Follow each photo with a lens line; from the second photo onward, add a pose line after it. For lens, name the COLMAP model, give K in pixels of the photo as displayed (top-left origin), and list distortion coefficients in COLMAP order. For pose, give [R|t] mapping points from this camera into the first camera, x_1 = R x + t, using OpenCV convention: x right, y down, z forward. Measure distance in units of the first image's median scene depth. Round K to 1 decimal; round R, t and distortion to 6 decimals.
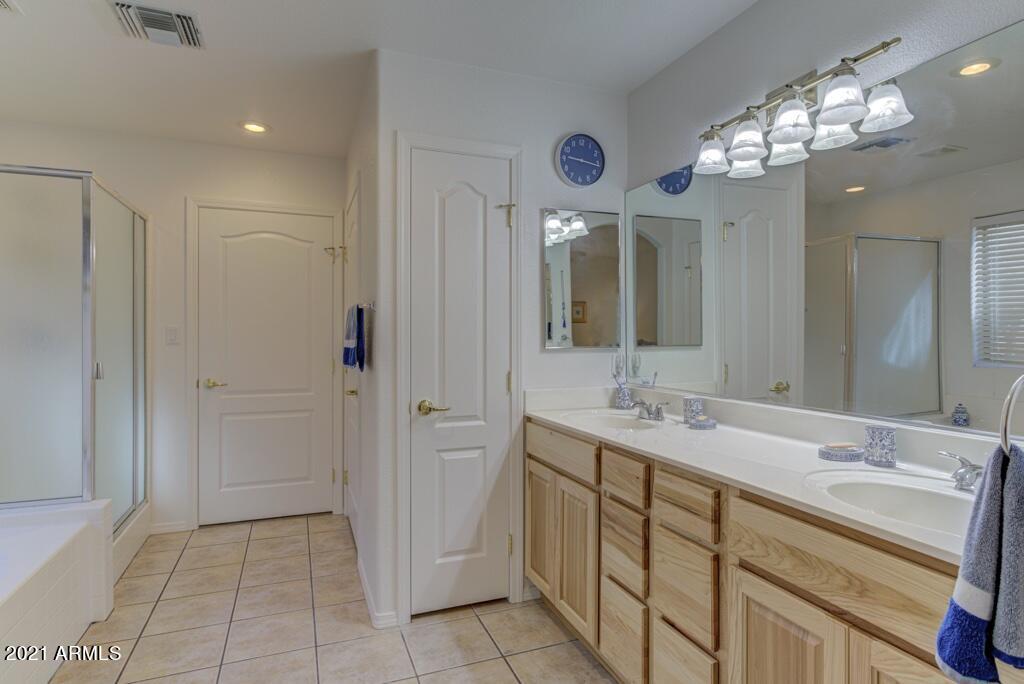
lens RADIAL K [[559.0, 0, 512.0], [0, 559.0, 342.0], [0, 0, 1]] dist [0.000619, 0.000038]
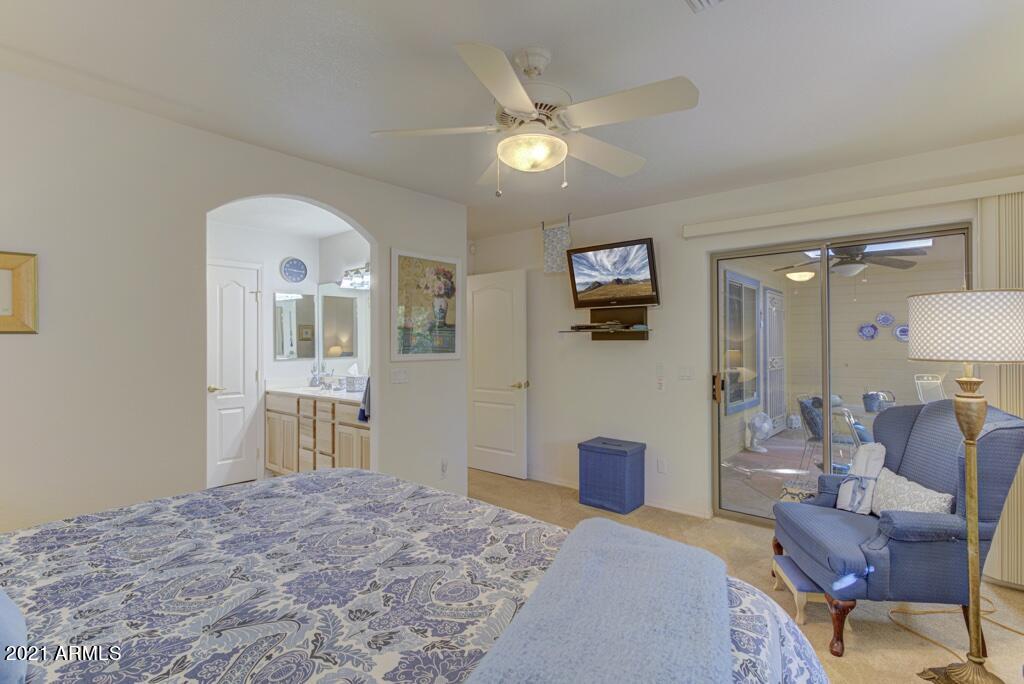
lens RADIAL K [[494.3, 0, 510.0], [0, 494.3, 340.5], [0, 0, 1]] dist [-0.000517, 0.000263]
pose [[0.884736, 0.000074, 0.466092, -0.030105], [0.010726, 0.999732, -0.020518, -0.012030], [-0.465968, 0.023152, 0.884498, -1.117762]]
